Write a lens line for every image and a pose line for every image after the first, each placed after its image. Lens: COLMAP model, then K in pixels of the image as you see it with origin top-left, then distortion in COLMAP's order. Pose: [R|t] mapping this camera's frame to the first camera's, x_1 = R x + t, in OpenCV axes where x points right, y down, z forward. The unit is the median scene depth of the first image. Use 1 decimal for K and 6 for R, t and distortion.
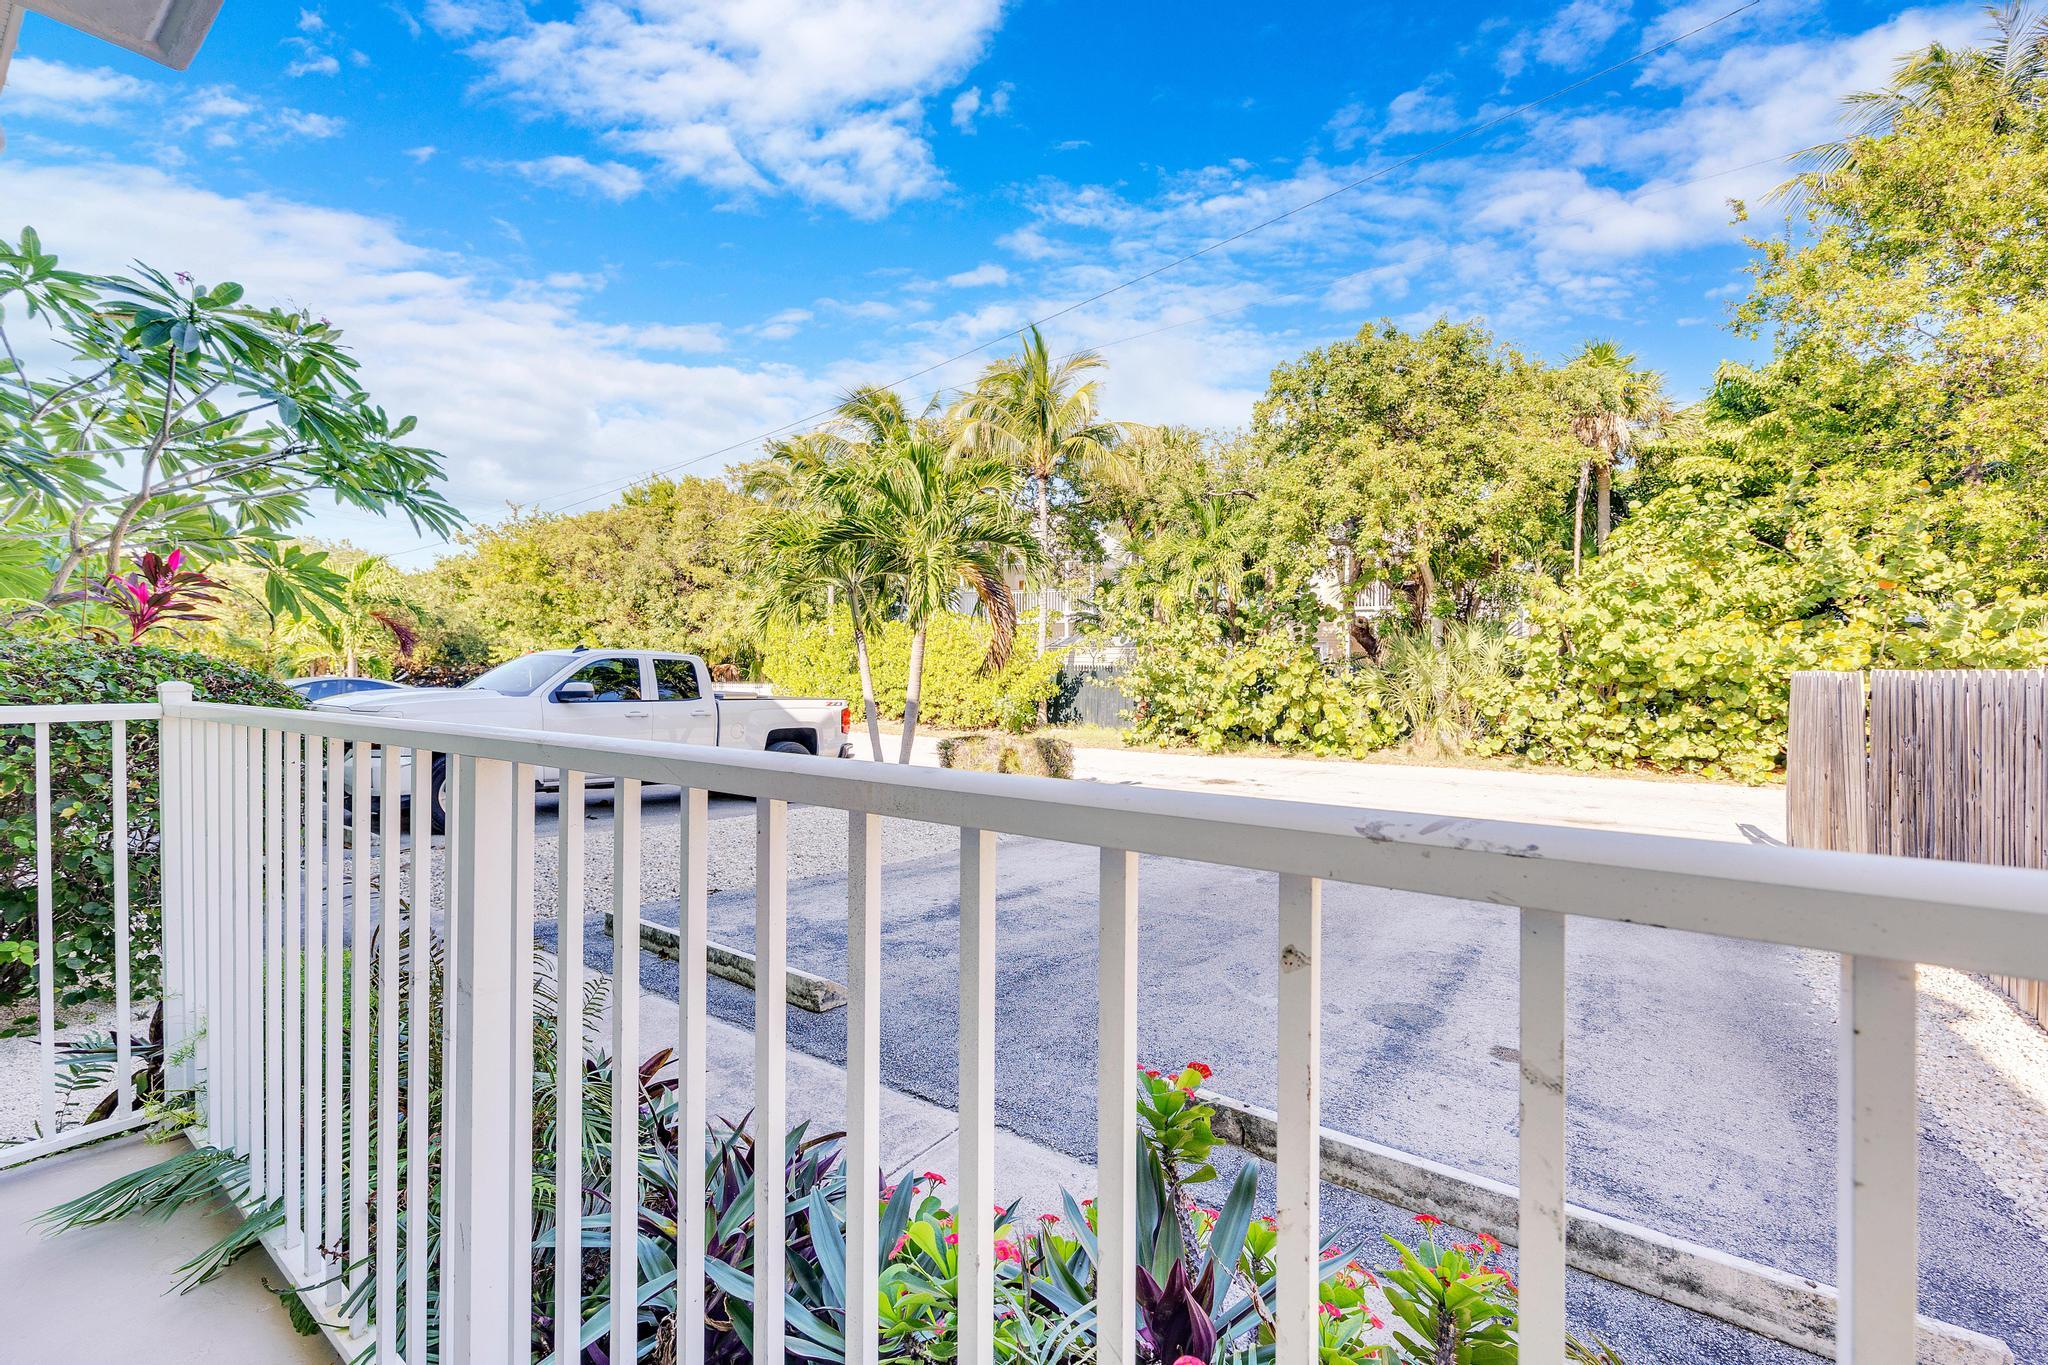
lens RADIAL K [[820.4, 0, 1030.5], [0, 820.4, 677.1], [0, 0, 1]] dist [-0.002956, -0.000886]
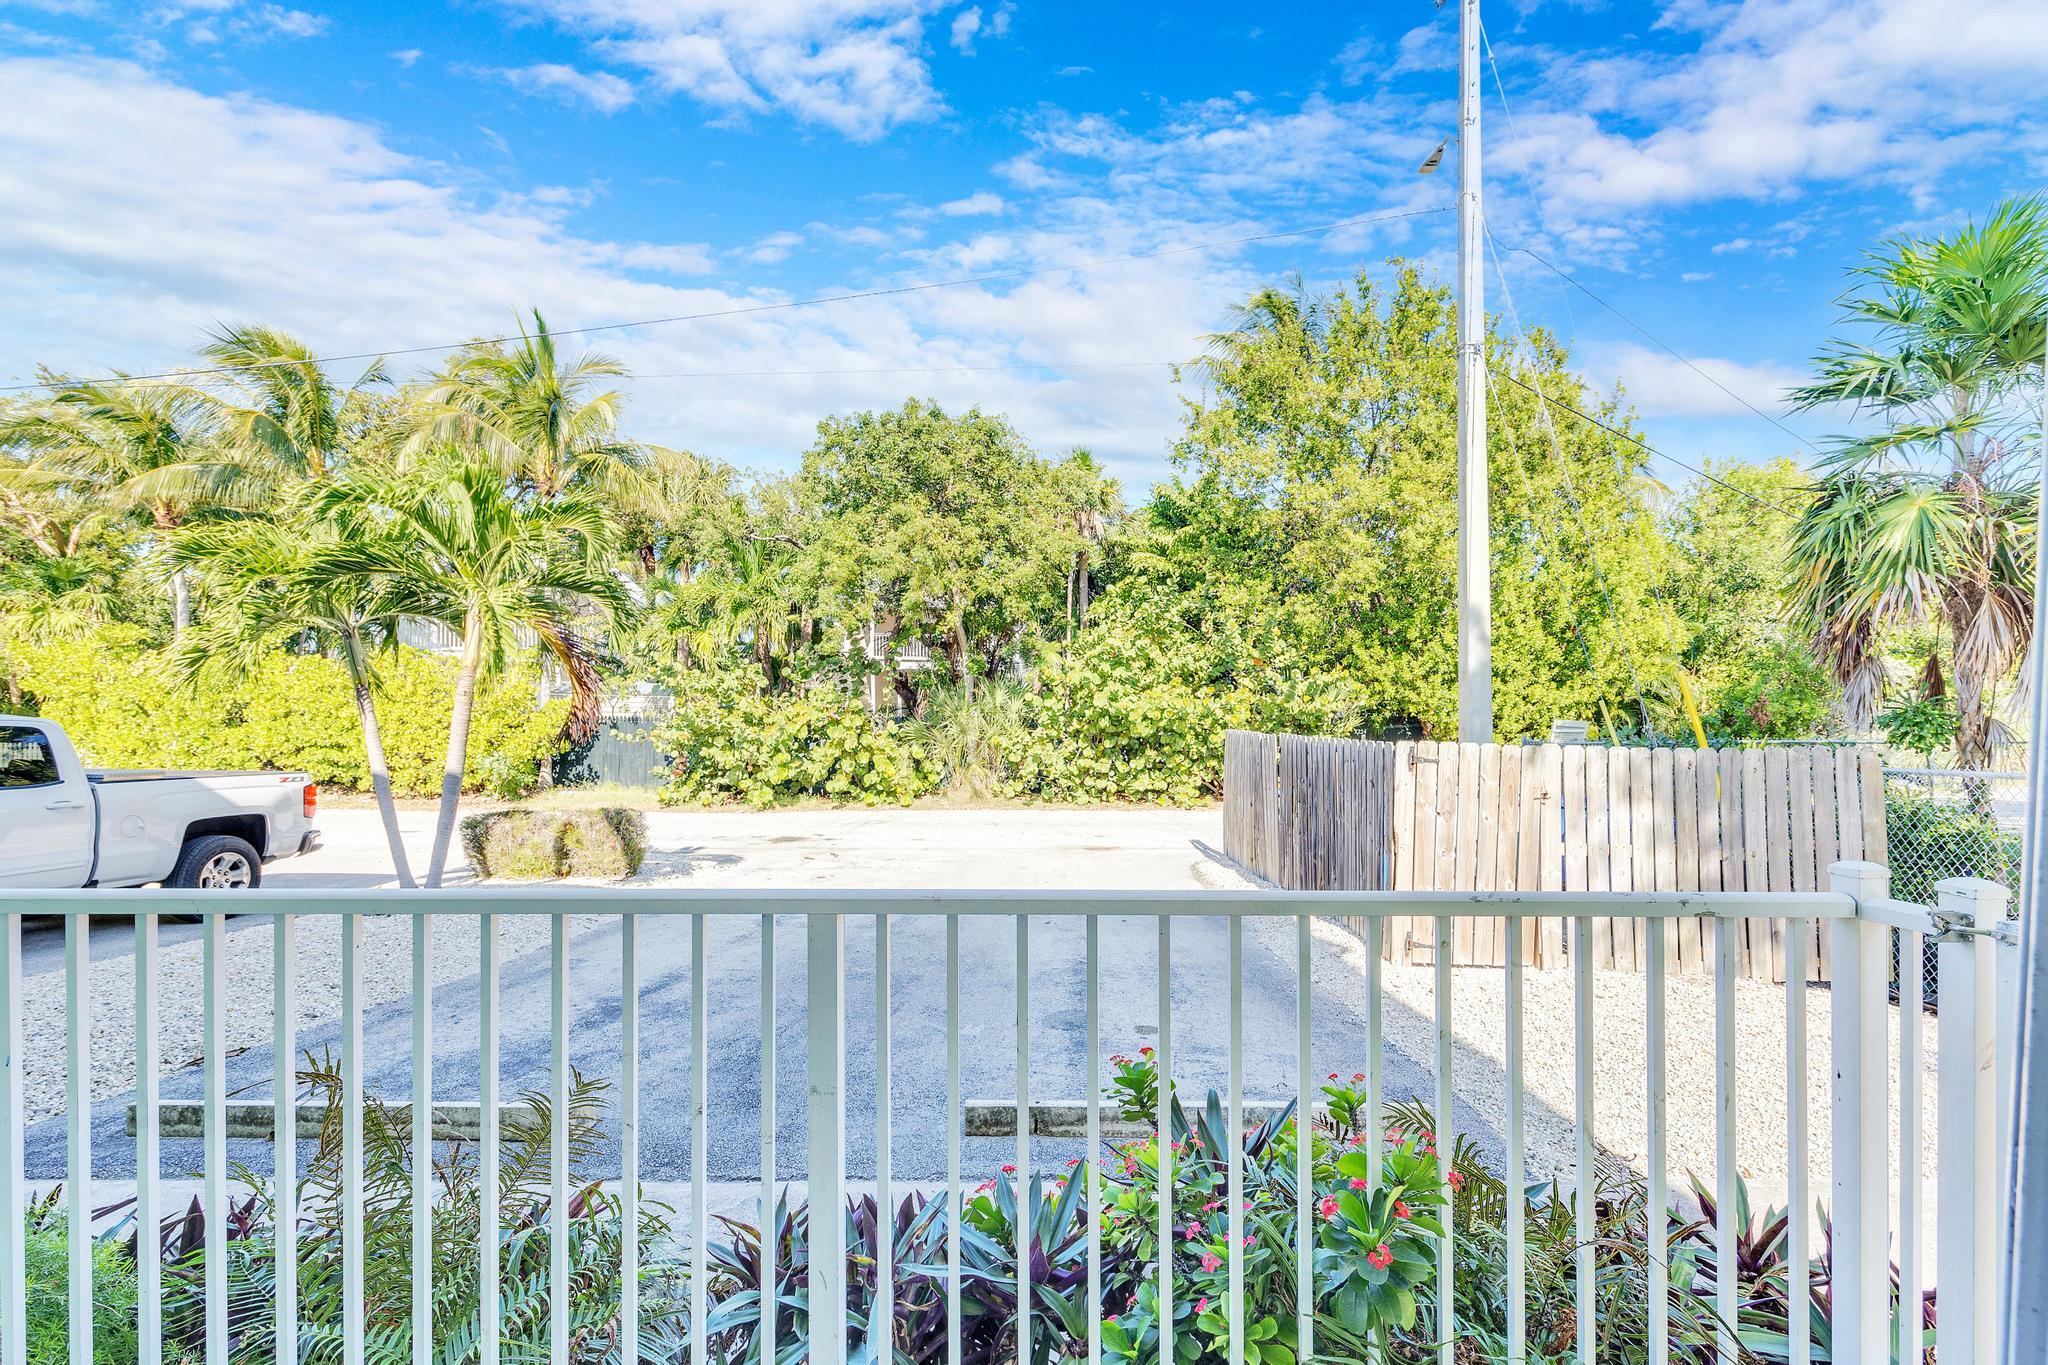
lens RADIAL K [[854.3, 0, 1054.6], [0, 854.3, 720.2], [0, 0, 1]] dist [-0.006239, 0.001141]
pose [[0.824963, -0.004172, 0.565171, -0.073958], [0.004173, 0.999990, 0.001291, -0.013713], [-0.565171, 0.001293, 0.824973, -0.023865]]
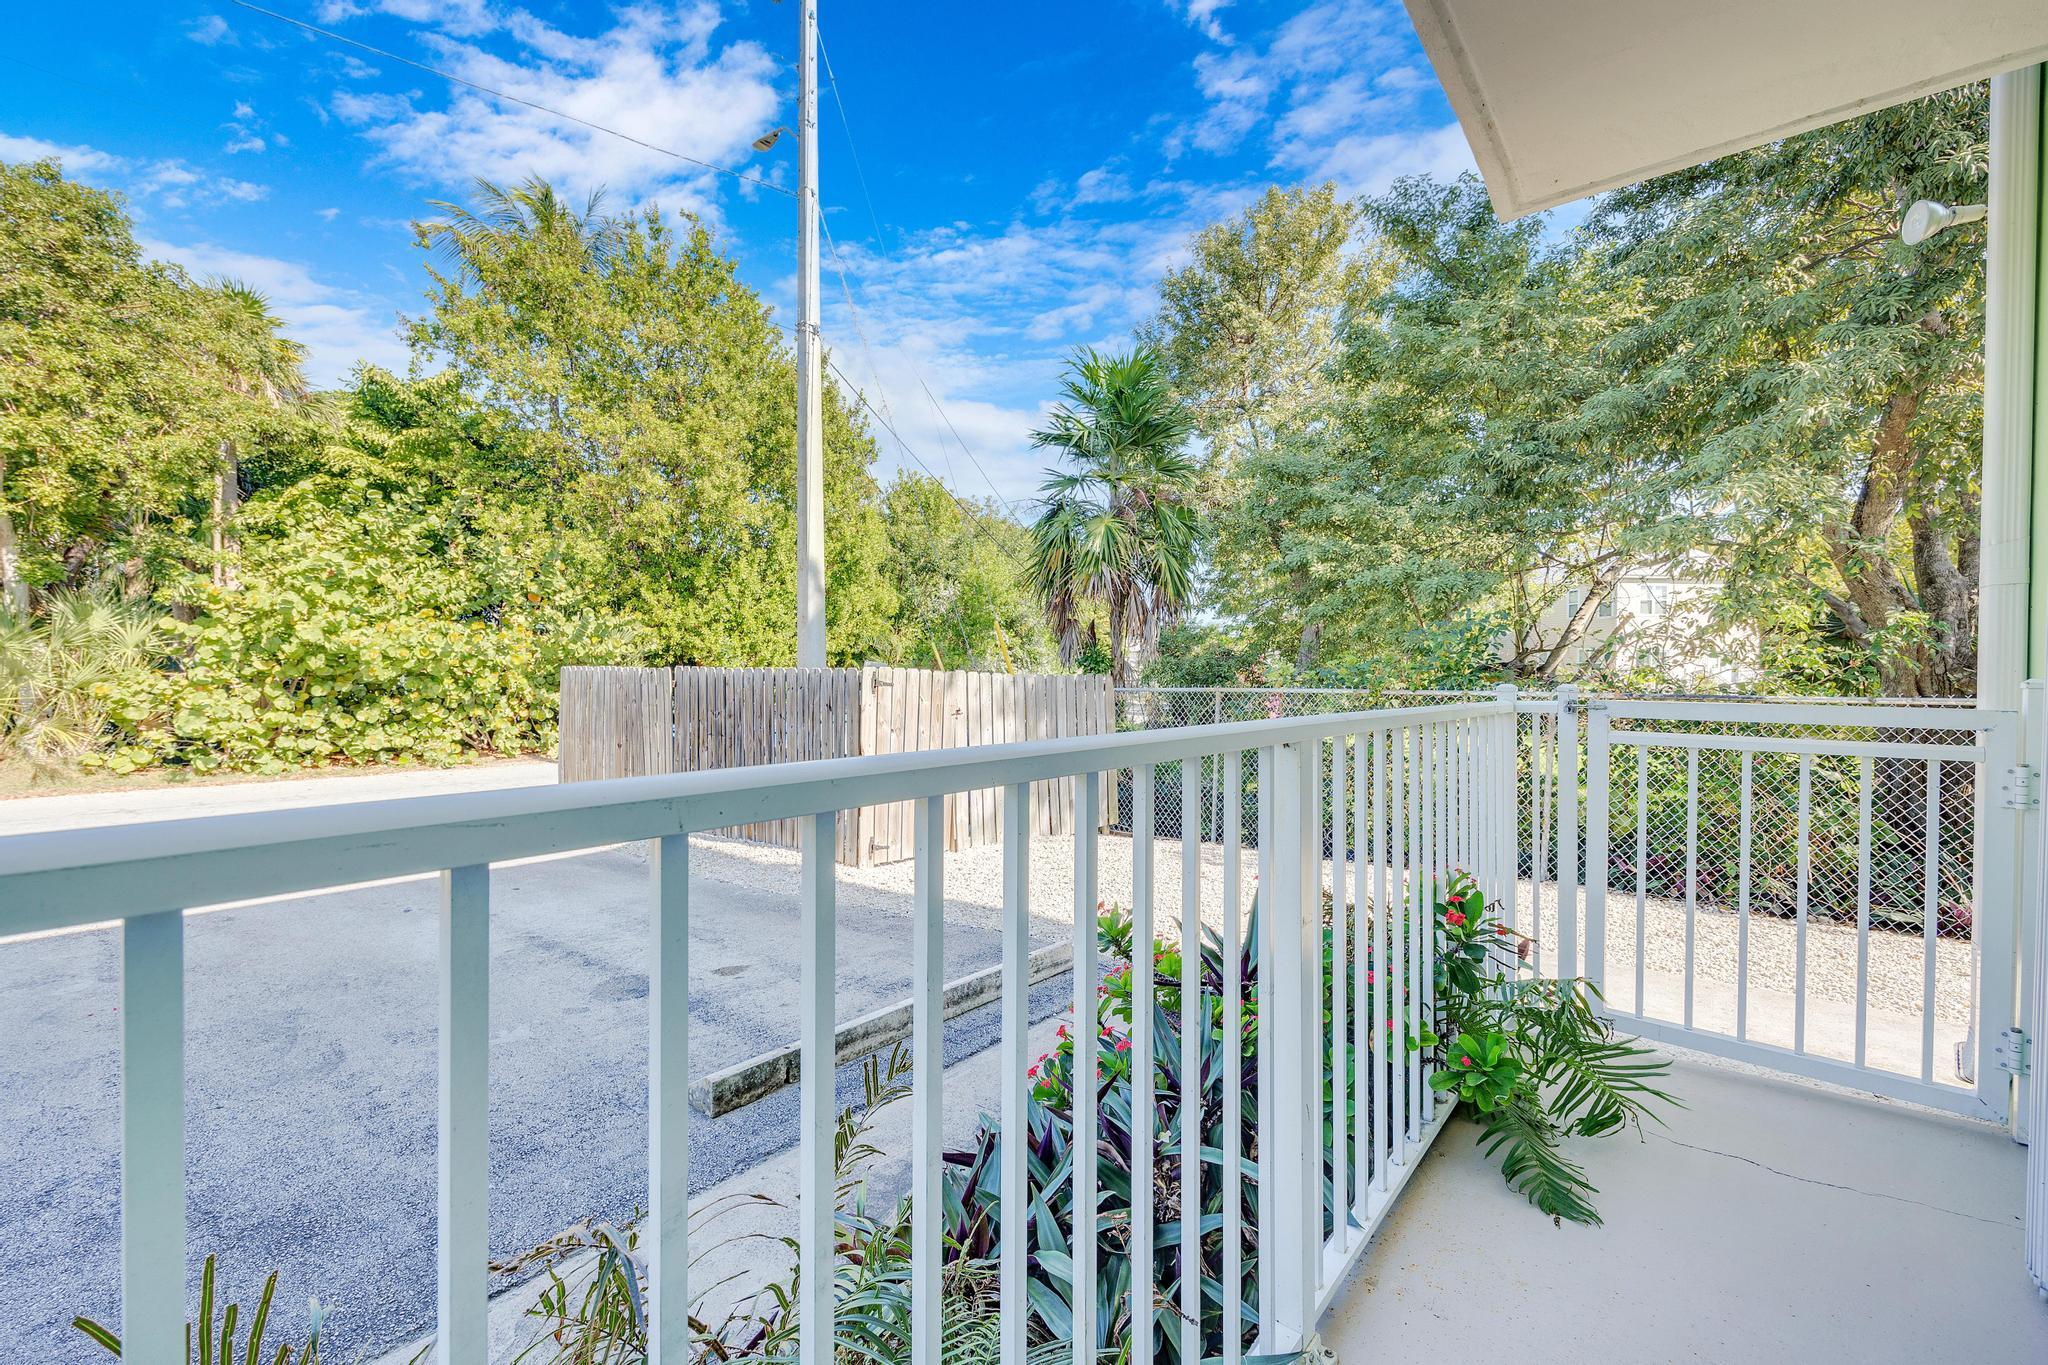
lens RADIAL K [[820.4, 0, 1038.7], [0, 820.4, 678.5], [0, 0, 1]] dist [-0.002956, -0.000886]
pose [[0.089659, -0.007493, 0.995944, -0.134736], [-0.002896, 0.999966, 0.007784, 0.000212], [-0.995968, -0.003582, 0.089634, 0.090430]]
